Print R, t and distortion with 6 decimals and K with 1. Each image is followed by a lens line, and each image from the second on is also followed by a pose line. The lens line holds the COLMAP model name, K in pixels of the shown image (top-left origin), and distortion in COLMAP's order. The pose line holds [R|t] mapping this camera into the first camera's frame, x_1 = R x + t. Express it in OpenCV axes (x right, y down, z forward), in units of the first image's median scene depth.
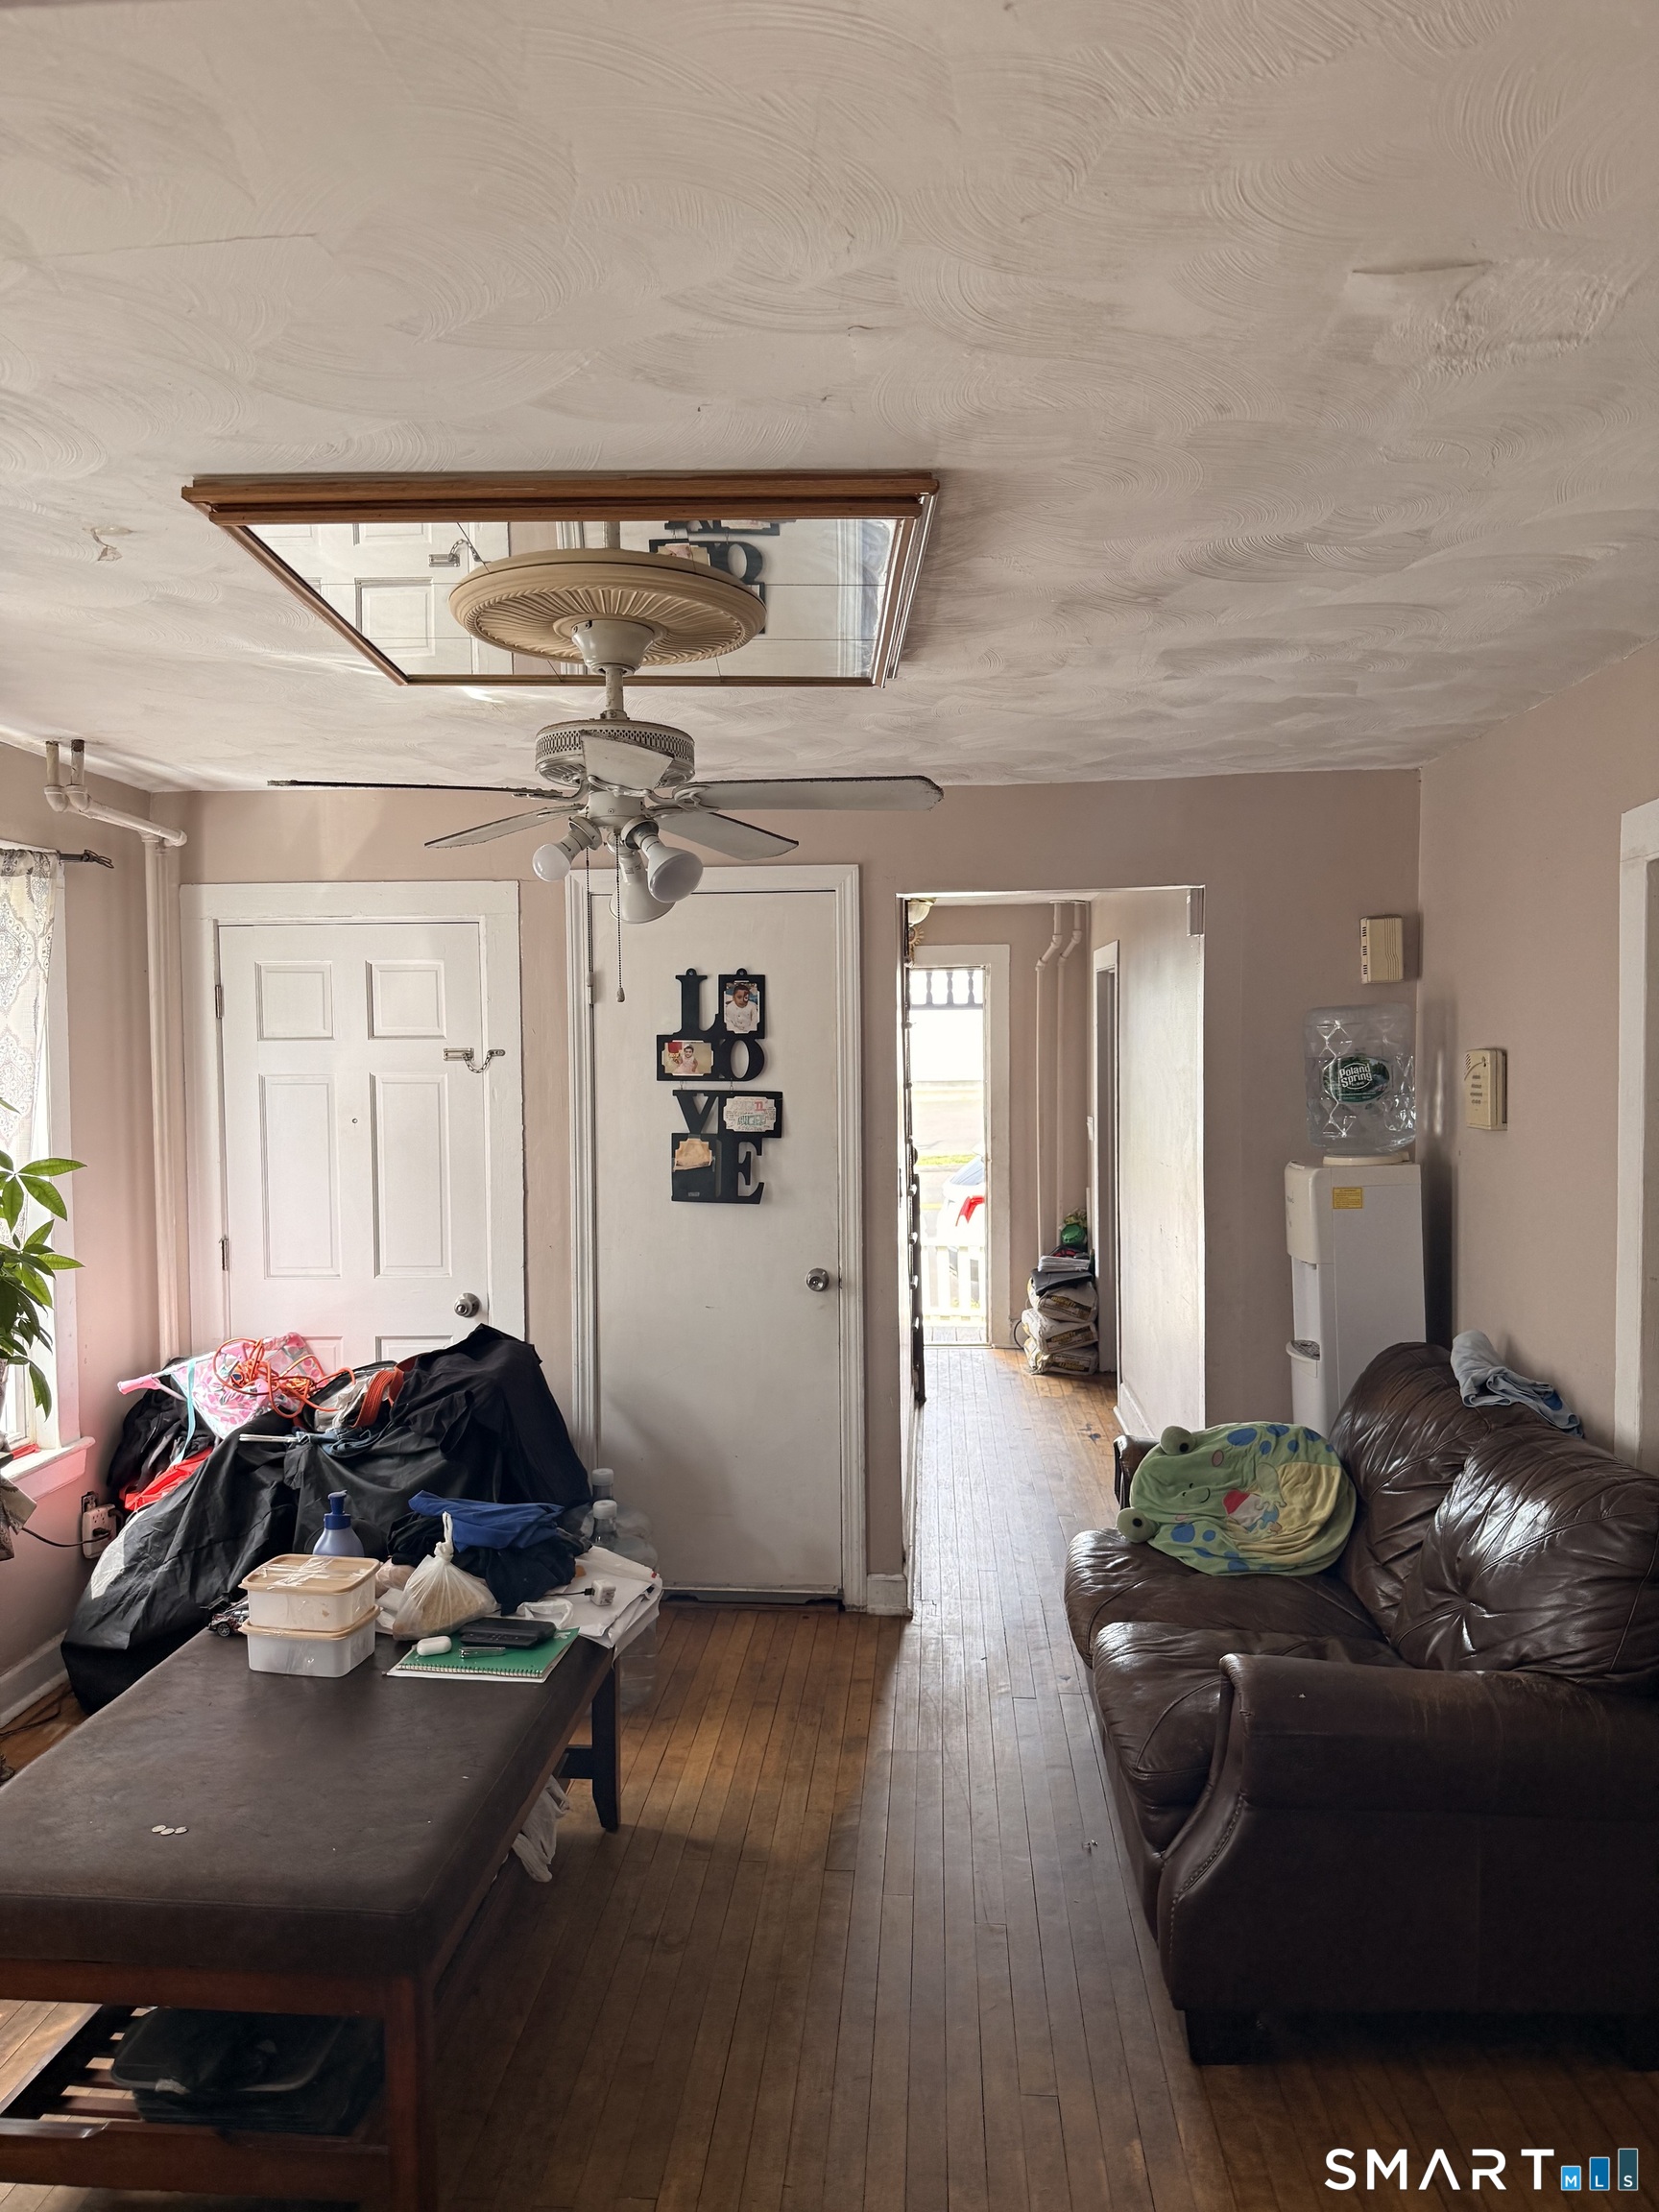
lens RADIAL K [[1578.1, 0, 819.6], [0, 1578.1, 1103.8], [0, 0, 1]] dist [0.012545, -0.016364]
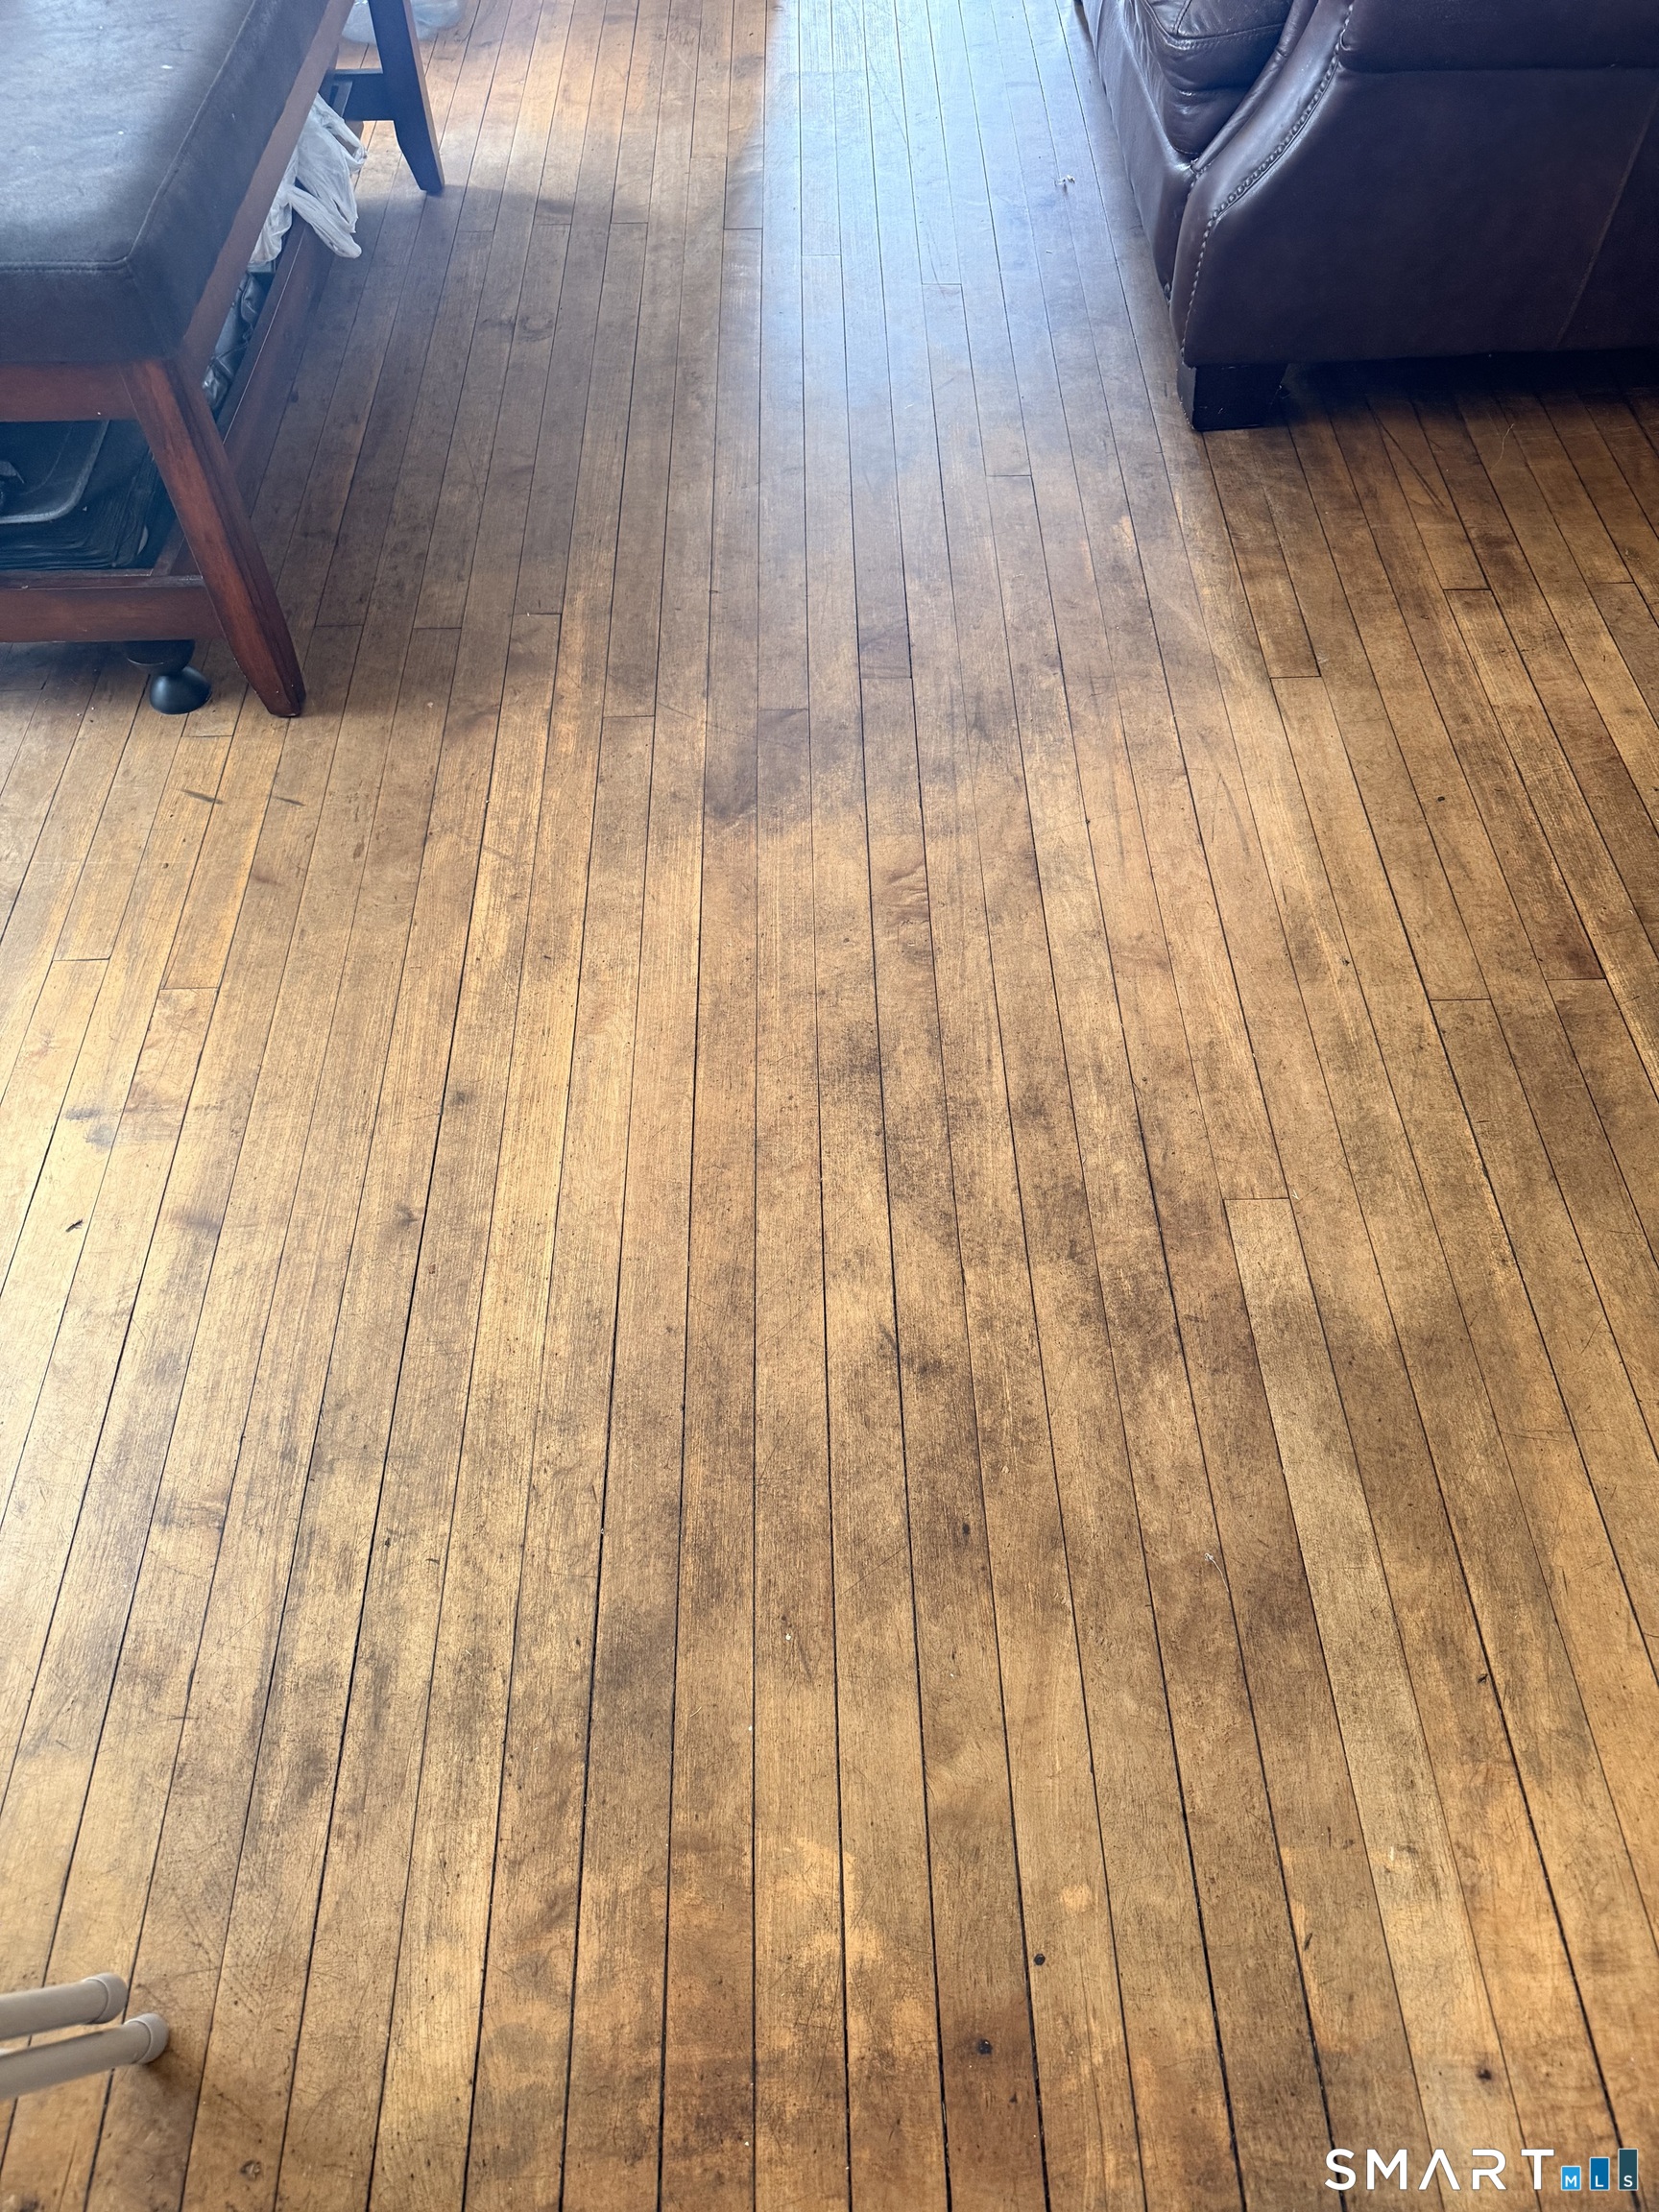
lens RADIAL K [[1578.1, 0, 827.0], [0, 1578.1, 1099.7], [0, 0, 1]] dist [0.012545, -0.016364]
pose [[0.995871, -0.076307, 0.049185, -0.019753], [0.007513, 0.609187, 0.792991, 0.160145], [-0.090473, -0.789347, 0.607244, 0.235996]]
